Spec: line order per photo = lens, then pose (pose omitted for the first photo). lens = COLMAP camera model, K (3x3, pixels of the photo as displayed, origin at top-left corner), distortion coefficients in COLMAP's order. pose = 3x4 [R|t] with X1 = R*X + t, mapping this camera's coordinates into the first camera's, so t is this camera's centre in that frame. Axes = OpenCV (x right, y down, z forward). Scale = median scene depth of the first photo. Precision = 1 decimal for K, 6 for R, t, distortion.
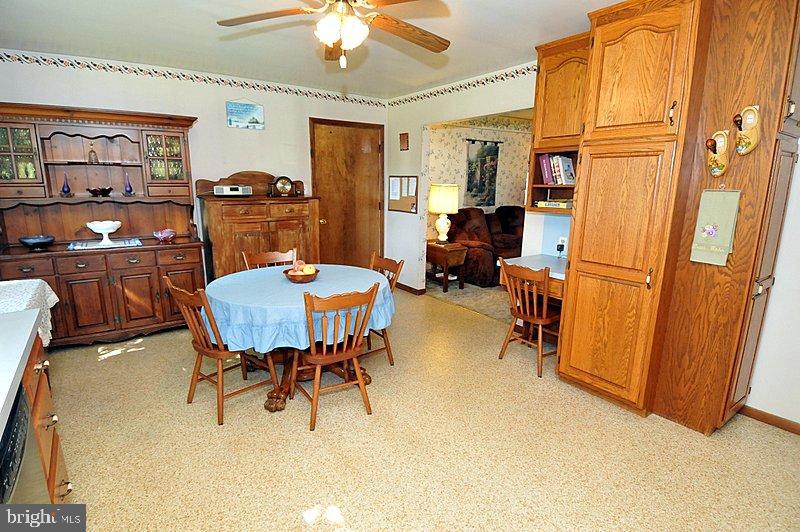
lens RADIAL K [[411.6, 0, 401.8], [0, 411.6, 267.1], [0, 0, 1]] dist [0.010492, -0.010356]
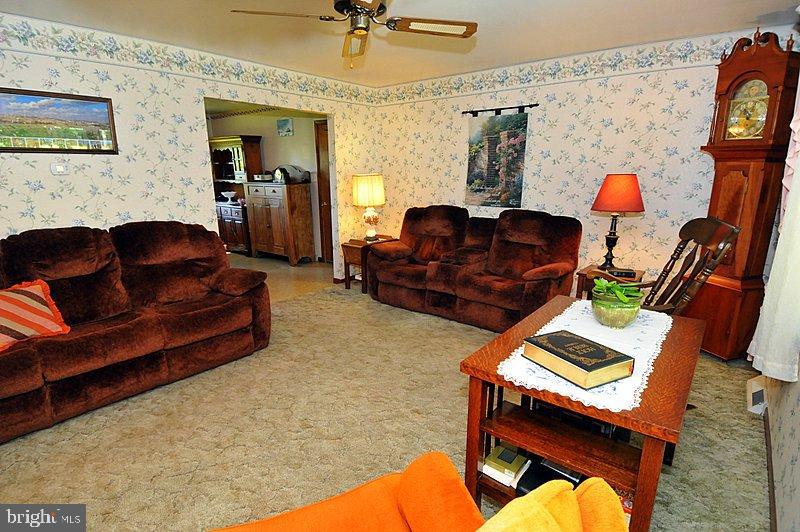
lens RADIAL K [[411.6, 0, 404.1], [0, 411.6, 266.5], [0, 0, 1]] dist [0.010492, -0.010356]
pose [[0.263992, 0.218967, -0.939341, 0.838967], [-0.184863, 0.967322, 0.173536, -0.146796], [0.946644, 0.127837, 0.295844, 0.689741]]
